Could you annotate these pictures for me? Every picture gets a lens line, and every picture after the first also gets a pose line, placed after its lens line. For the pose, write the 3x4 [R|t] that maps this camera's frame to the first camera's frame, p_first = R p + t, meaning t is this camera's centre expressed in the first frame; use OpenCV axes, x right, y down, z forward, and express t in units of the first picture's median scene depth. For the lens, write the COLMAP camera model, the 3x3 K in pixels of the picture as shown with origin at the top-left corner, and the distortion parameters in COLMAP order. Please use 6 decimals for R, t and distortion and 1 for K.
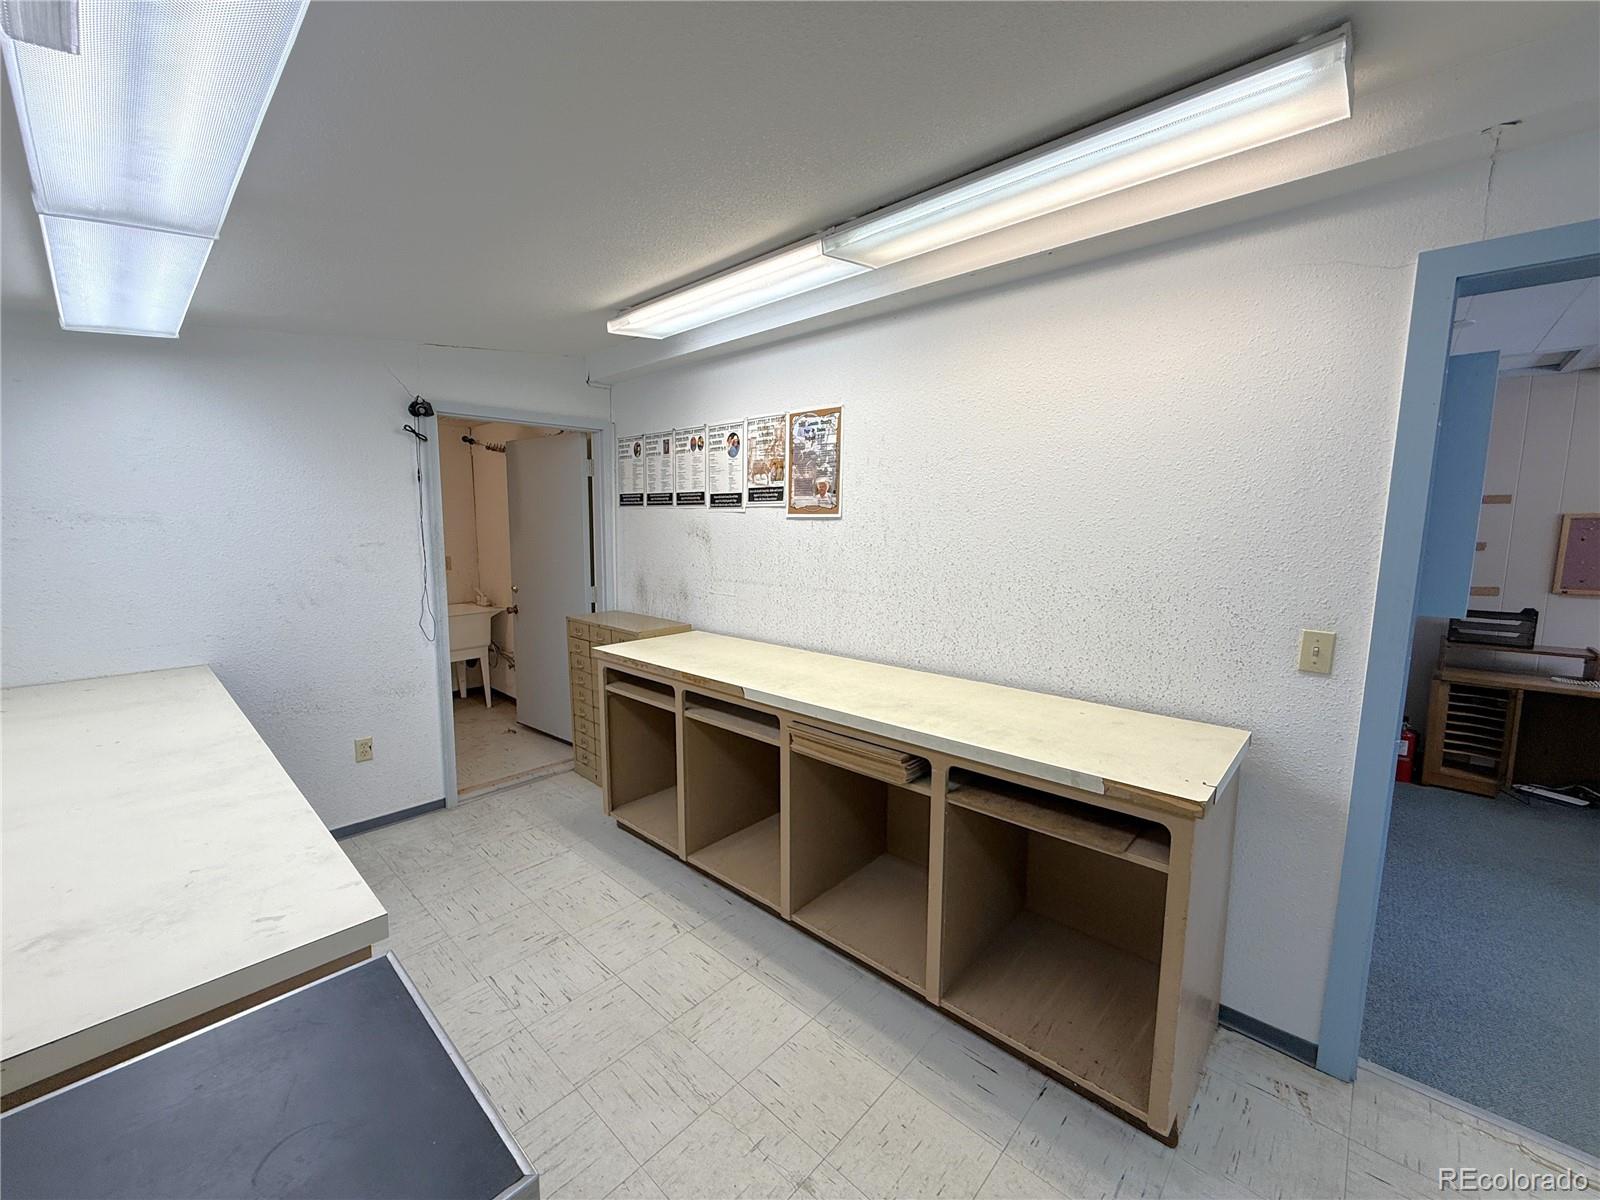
lens RADIAL K [[638.6, 0, 793.1], [0, 638.6, 598.3], [0, 0, 1]] dist [-0.002785, 0.000469]
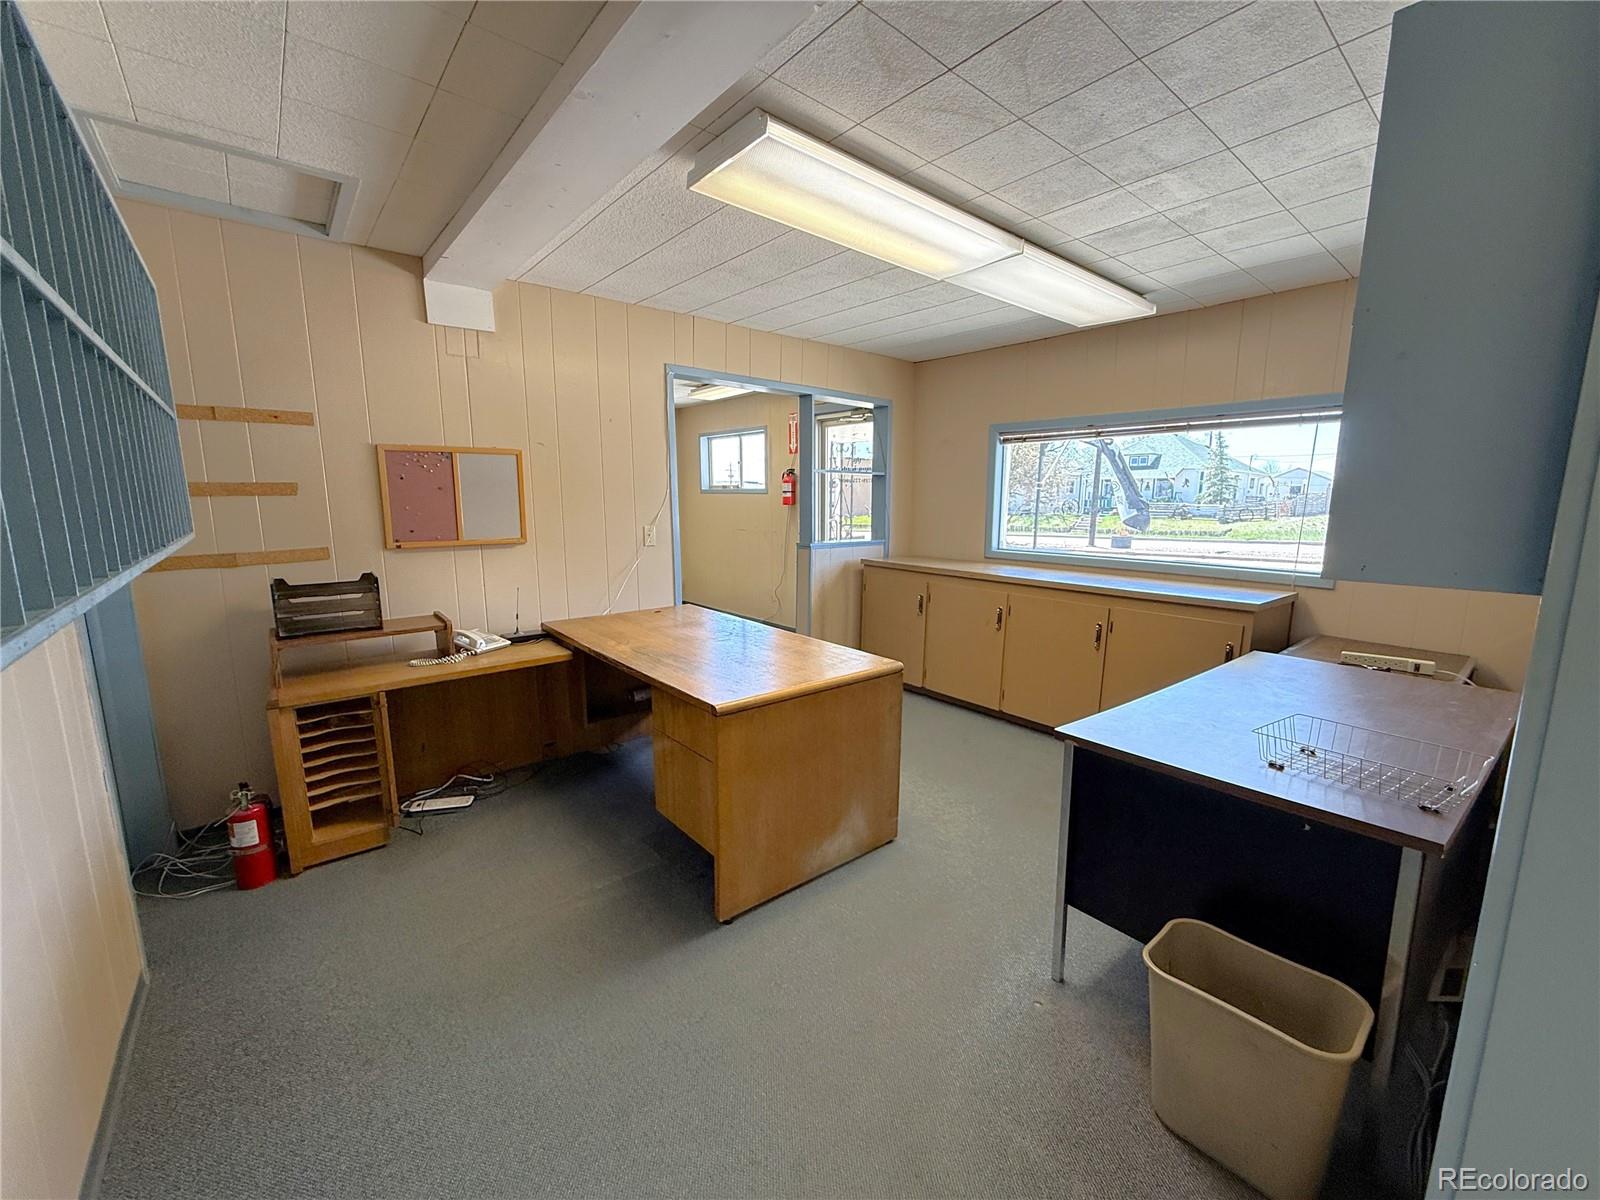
lens RADIAL K [[638.6, 0, 805.3], [0, 638.6, 599.1], [0, 0, 1]] dist [-0.002785, 0.000469]
pose [[0.110704, -0.168607, 0.979447, 0.515569], [0.108106, 0.981700, 0.156776, -0.015916], [-0.987956, 0.088528, 0.126905, 0.434879]]
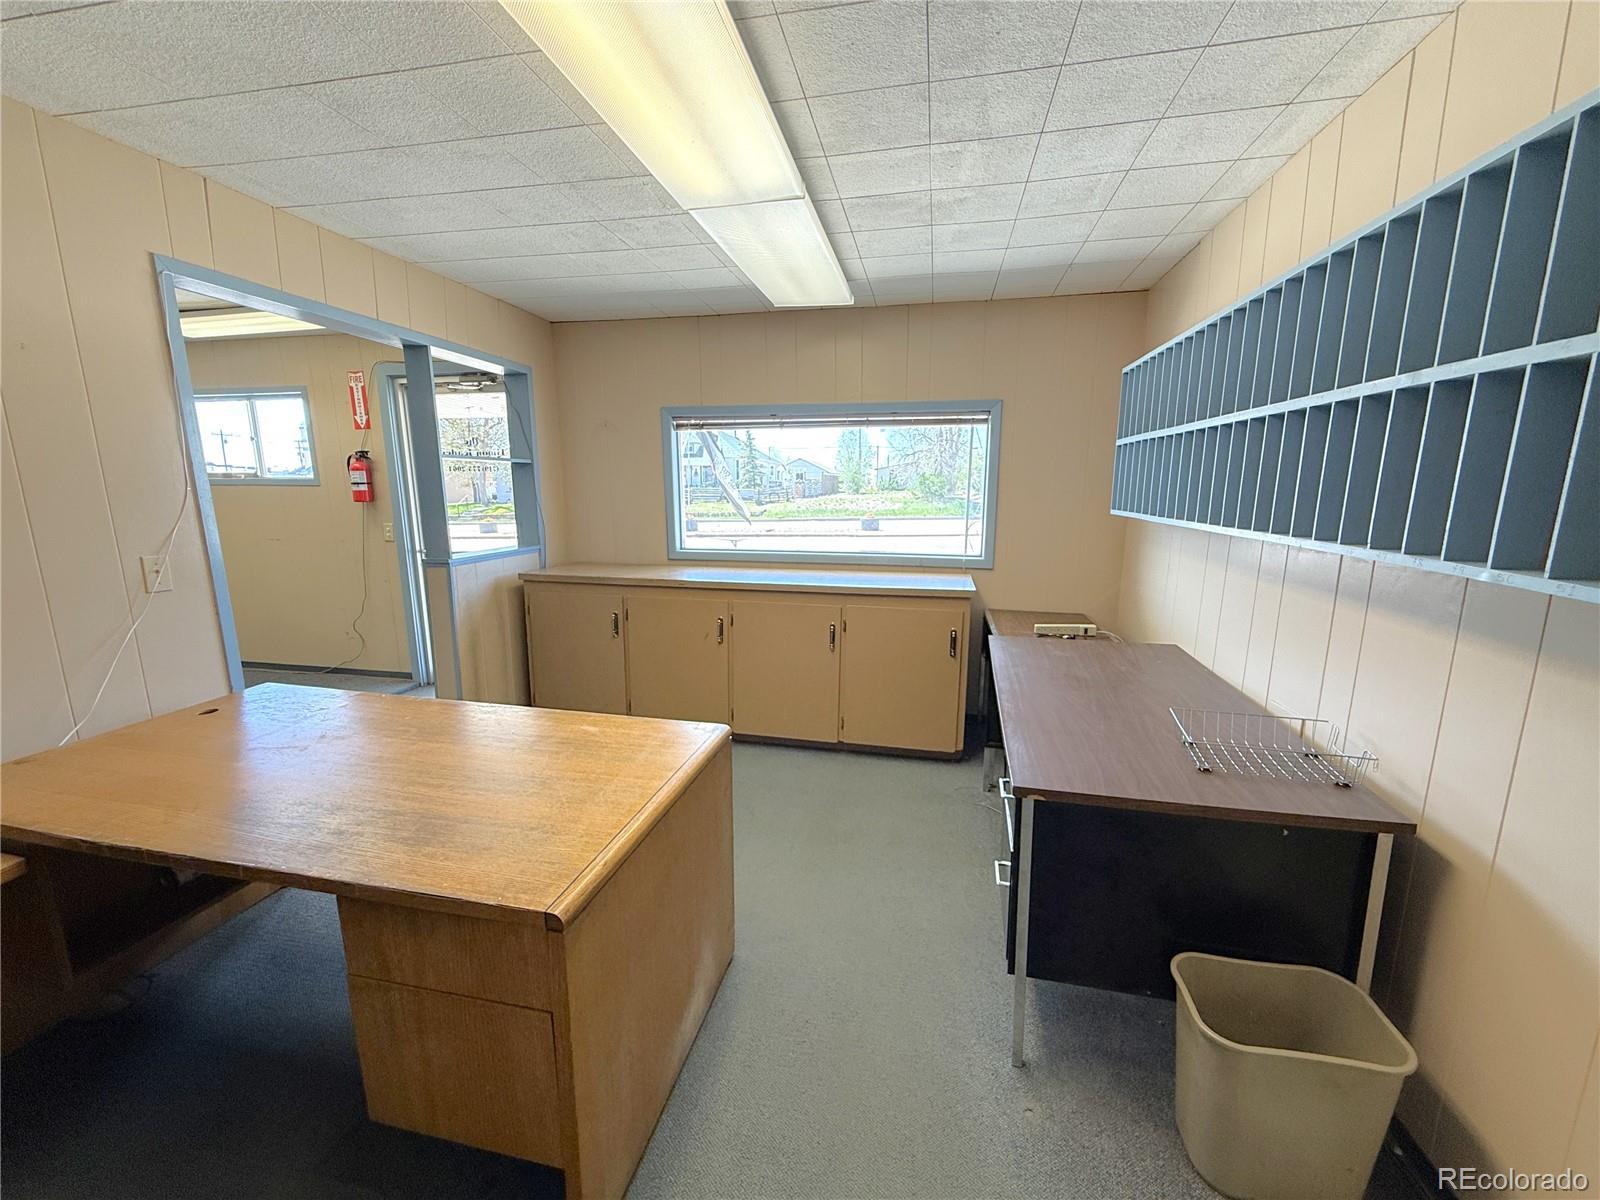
lens RADIAL K [[638.6, 0, 792.9], [0, 638.6, 600.0], [0, 0, 1]] dist [-0.002785, 0.000469]
pose [[-0.522540, -0.166115, 0.836276, 0.756034], [0.088377, 0.965001, 0.246906, -0.047292], [-0.848022, 0.202926, -0.489571, 0.612008]]
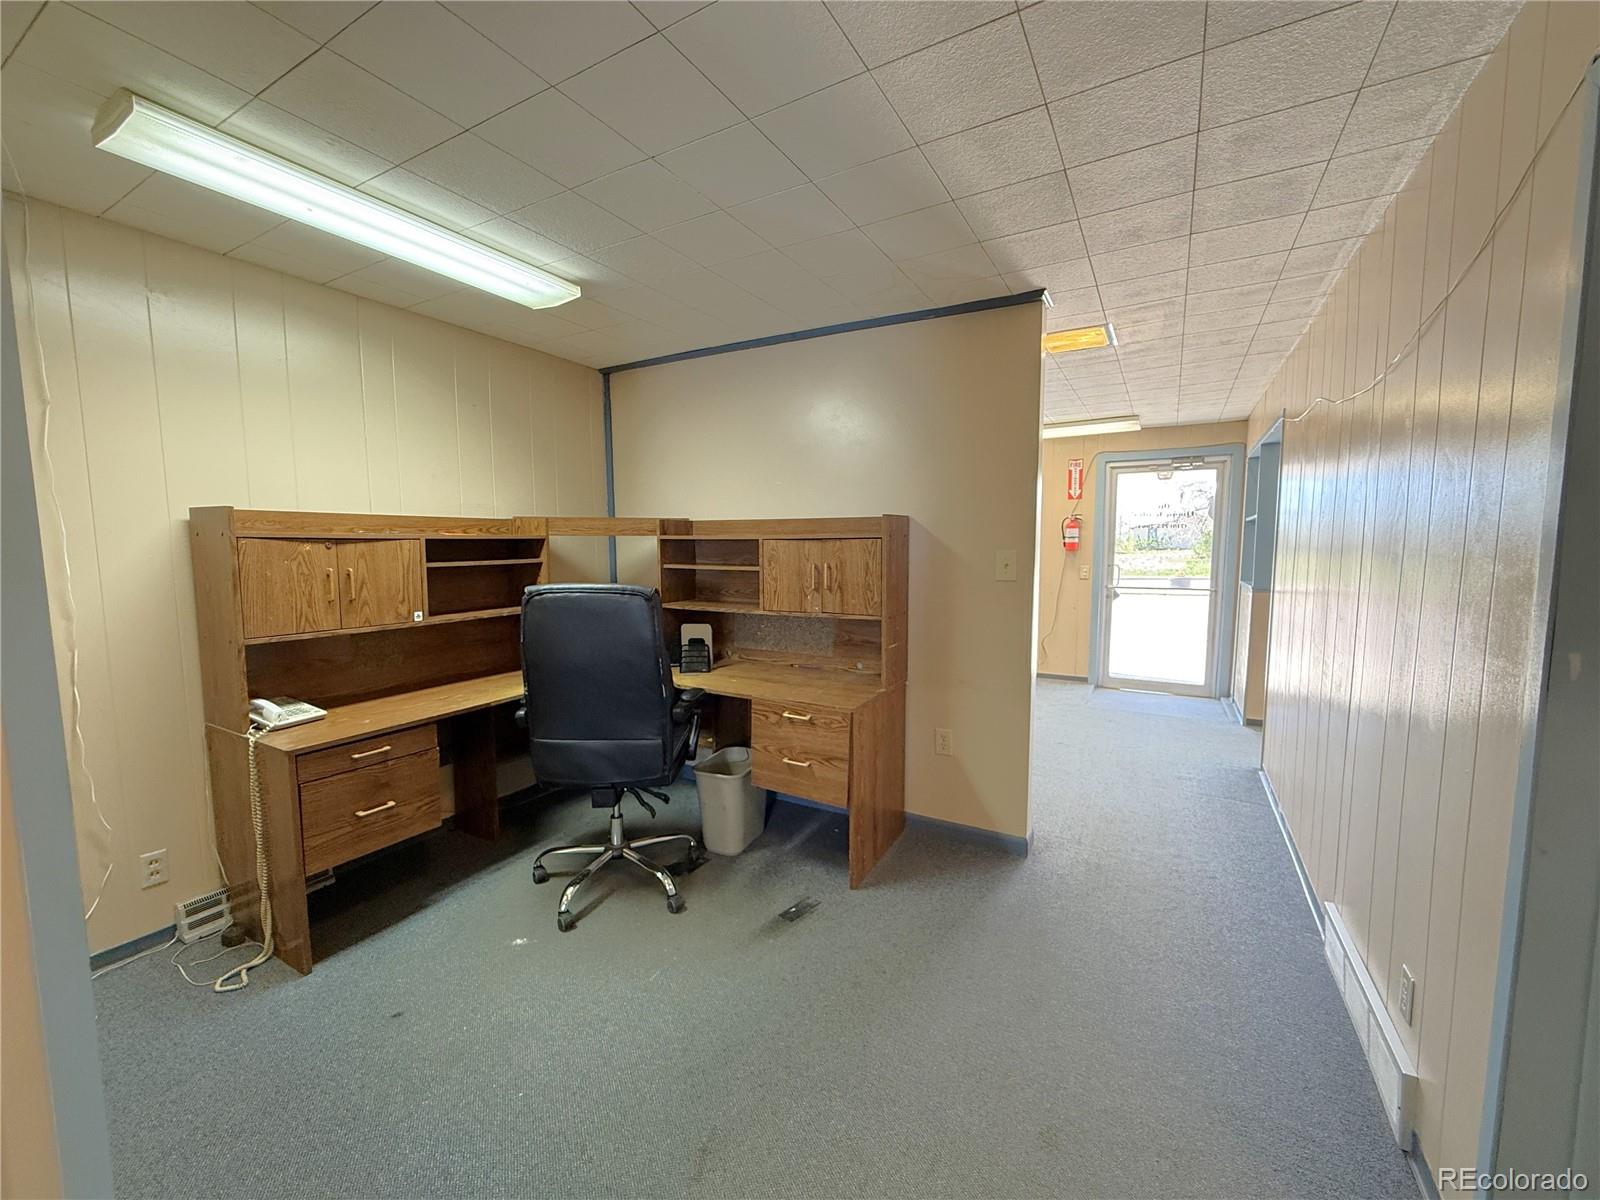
lens RADIAL K [[638.6, 0, 786.4], [0, 638.6, 602.6], [0, 0, 1]] dist [-0.002785, 0.000469]
pose [[-0.219301, -0.098177, 0.970705, 0.734308], [0.113749, 0.985567, 0.125379, -0.160755], [-0.969004, 0.137912, -0.204968, 1.761460]]
